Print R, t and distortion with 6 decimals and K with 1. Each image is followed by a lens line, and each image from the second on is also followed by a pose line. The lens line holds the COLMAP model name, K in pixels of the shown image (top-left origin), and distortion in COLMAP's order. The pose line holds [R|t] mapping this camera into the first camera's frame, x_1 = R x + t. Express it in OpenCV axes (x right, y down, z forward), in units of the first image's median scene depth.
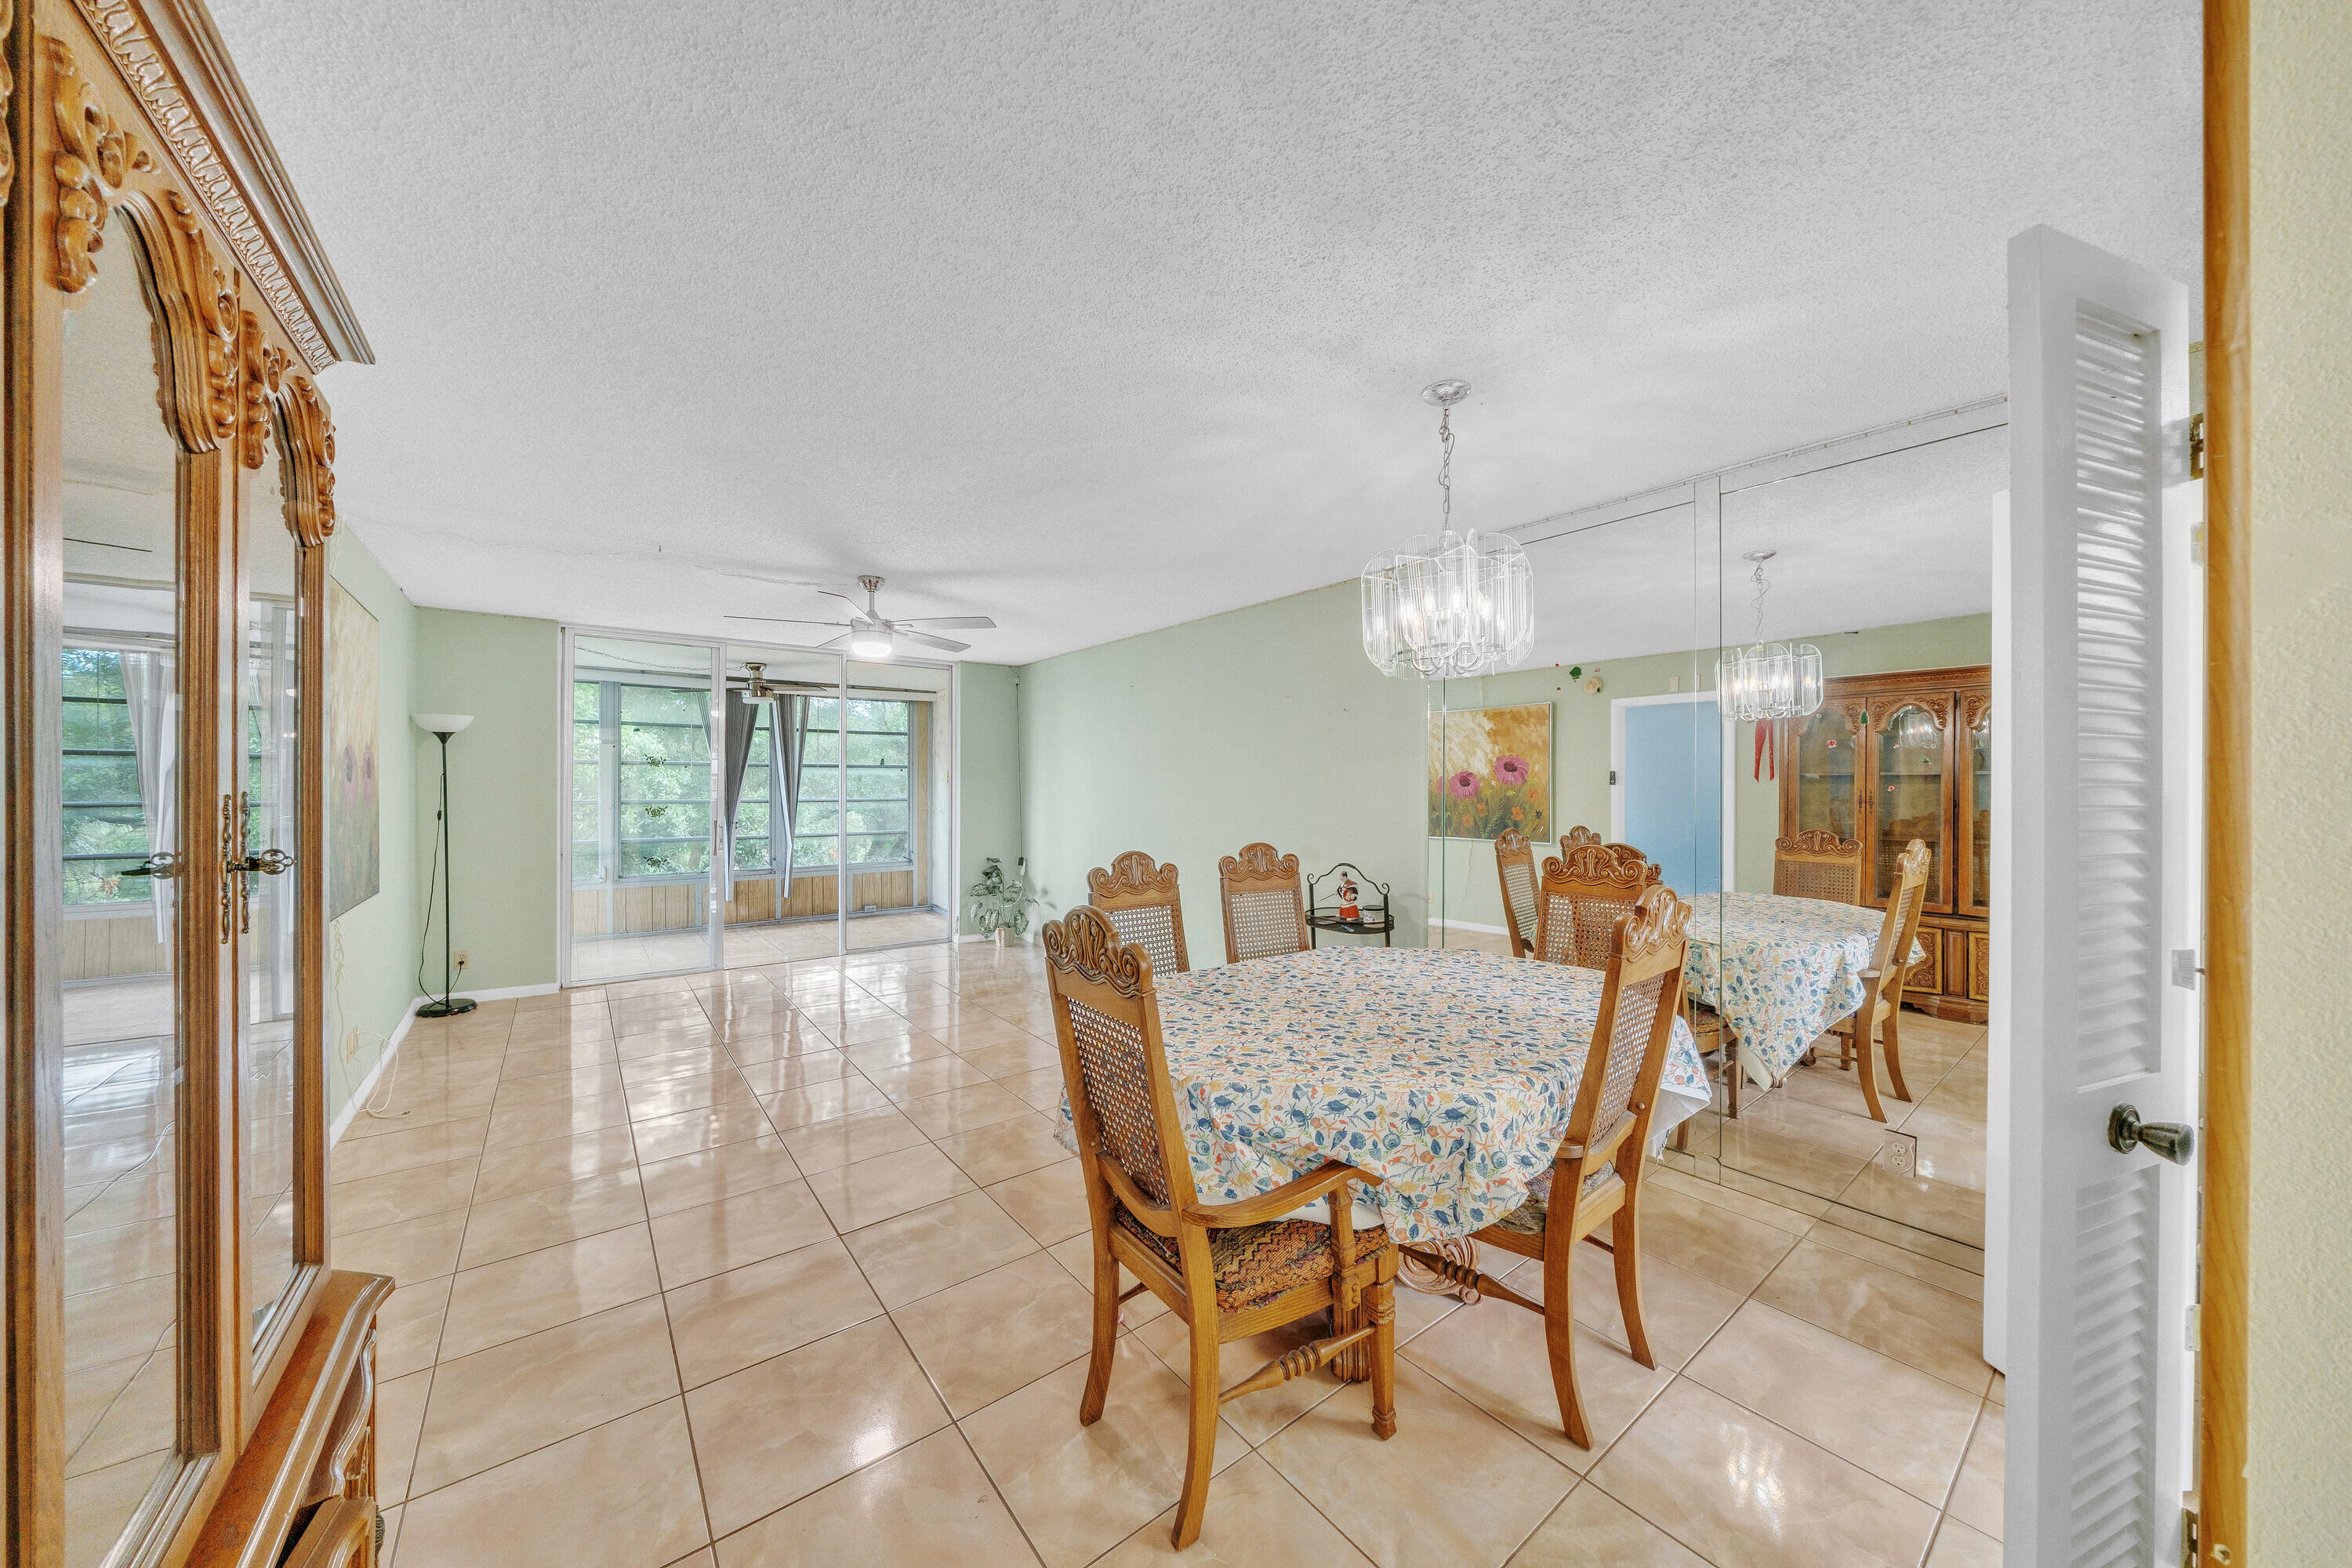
lens RADIAL K [[799.8, 0, 1169.7], [0, 799.8, 790.6], [0, 0, 1]] dist [-0.001057, -0.000058]
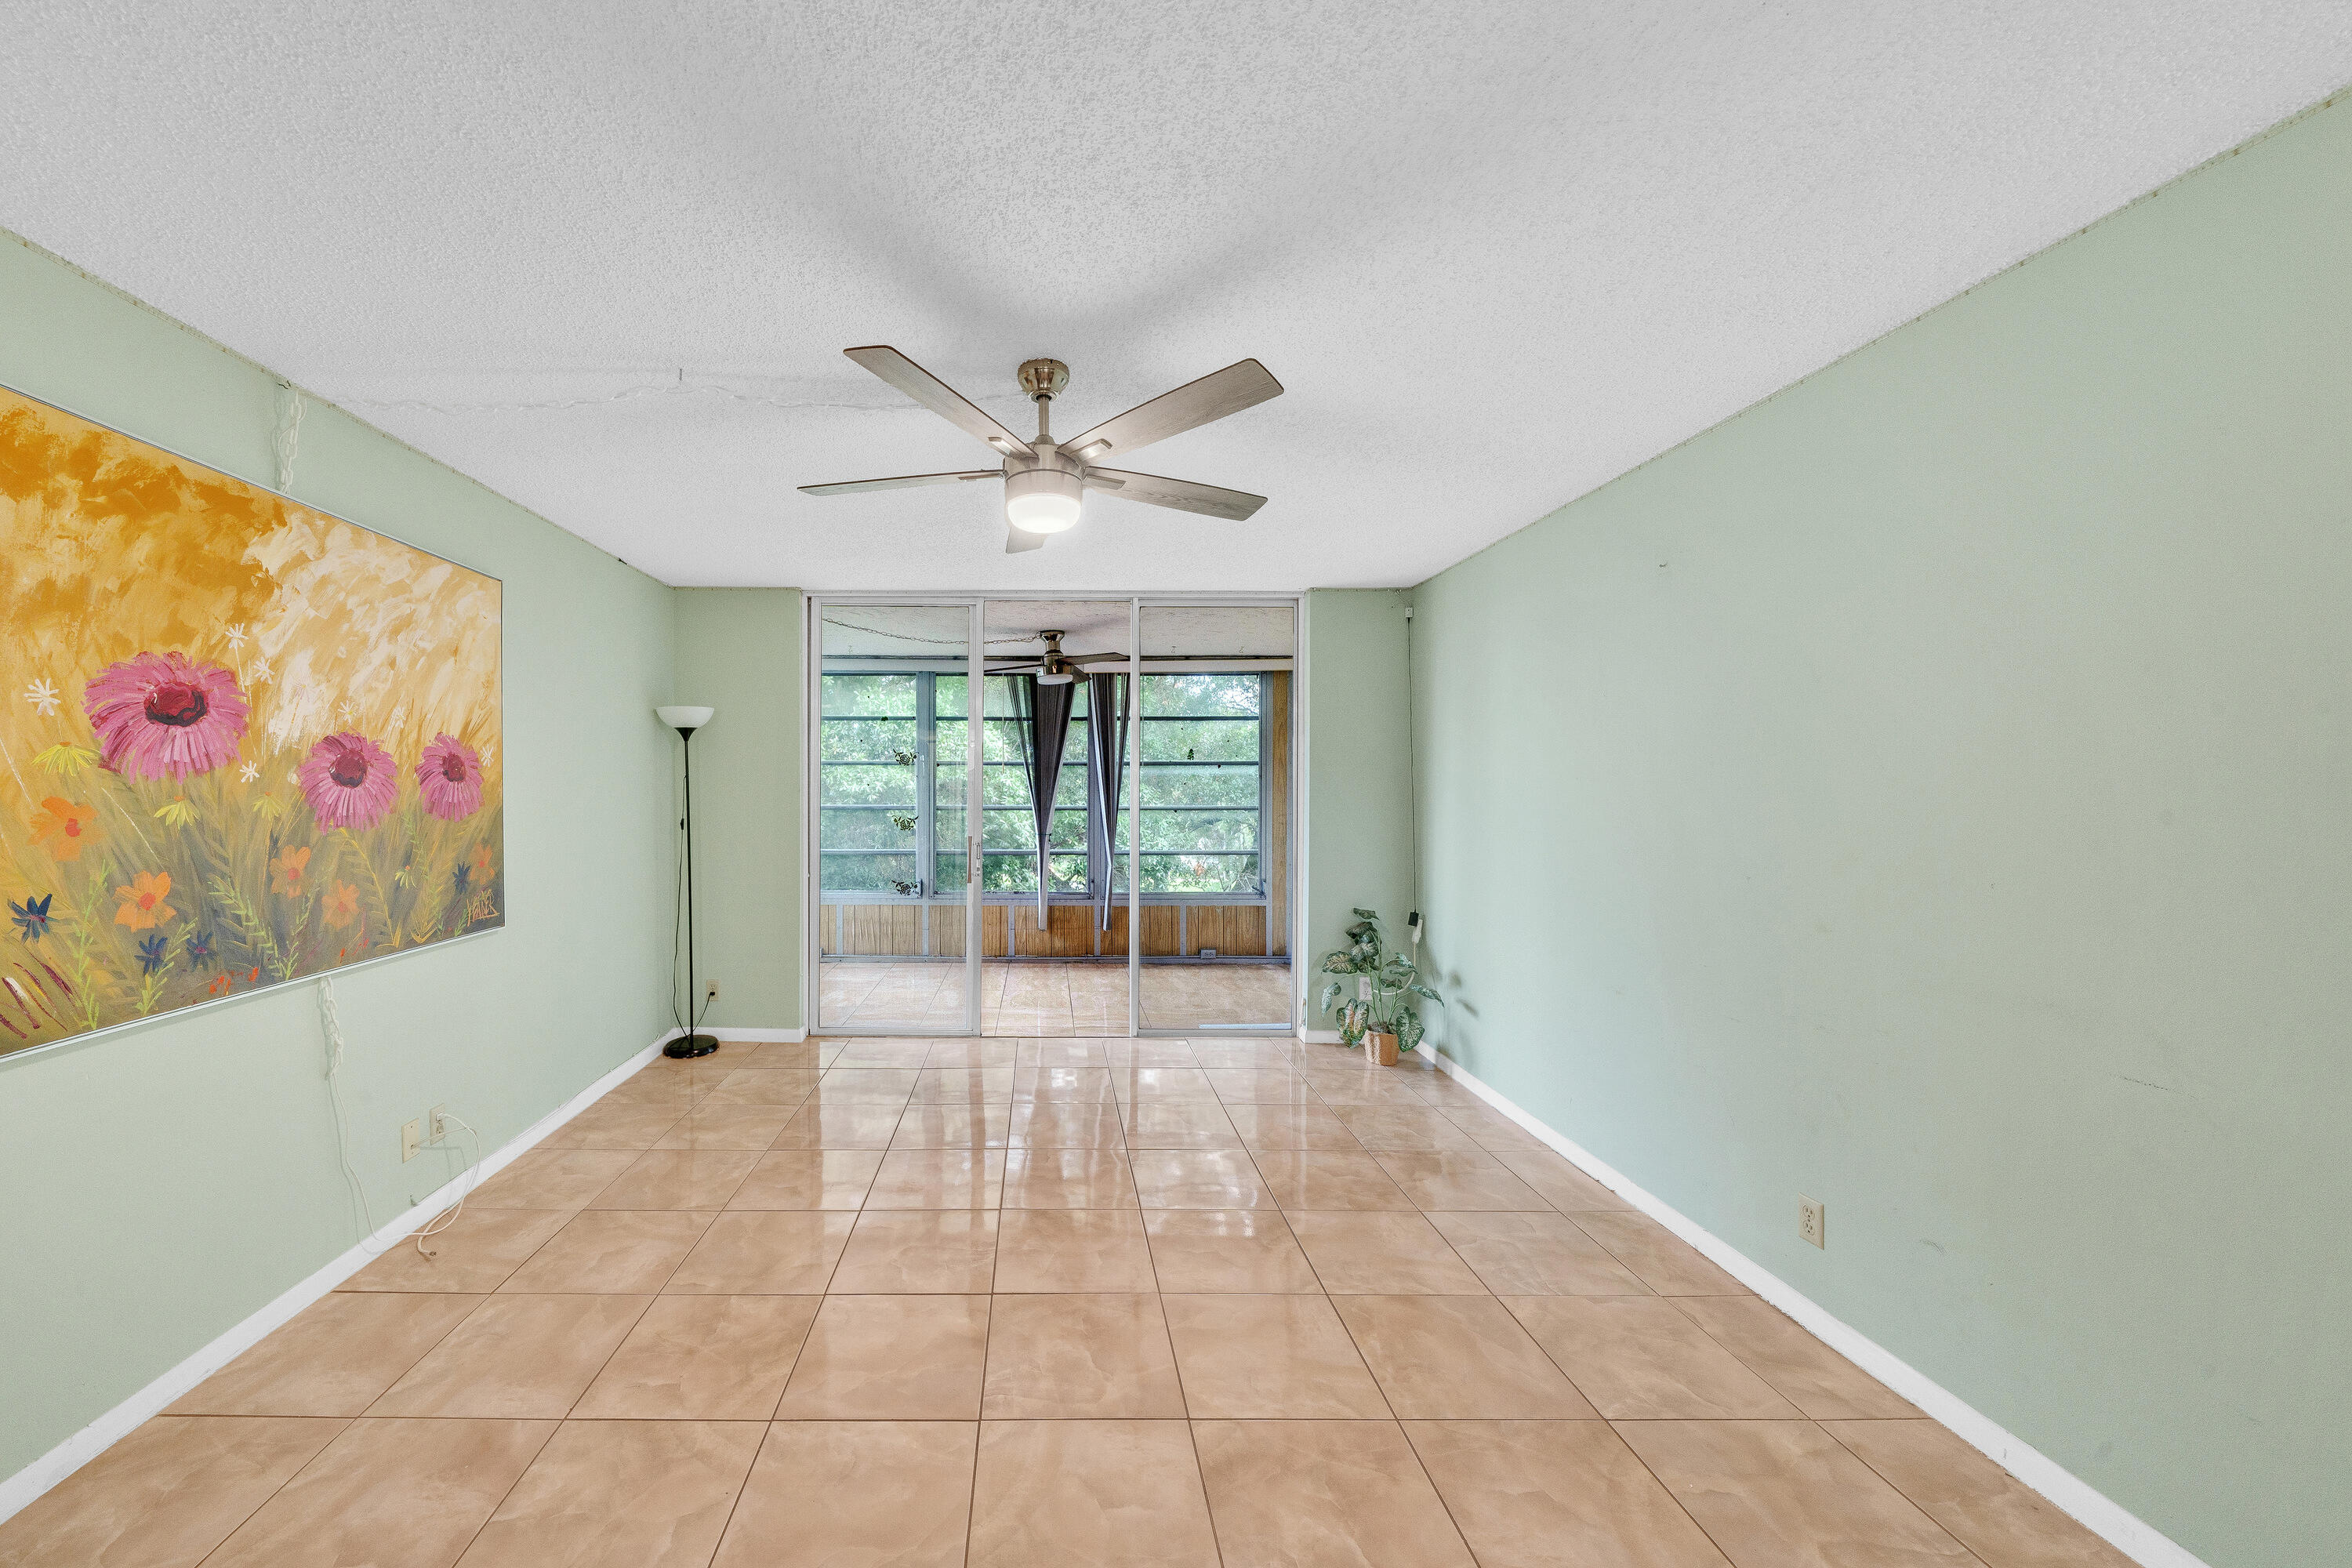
lens RADIAL K [[870.9, 0, 1023.9], [0, 870.9, 789.8], [0, 0, 1]] dist [-0.000824, -0.000062]
pose [[0.802544, 0.001972, -0.596590, -0.034693], [-0.005745, 0.999974, -0.004422, -0.002140], [0.596565, 0.006976, 0.802534, 0.317728]]
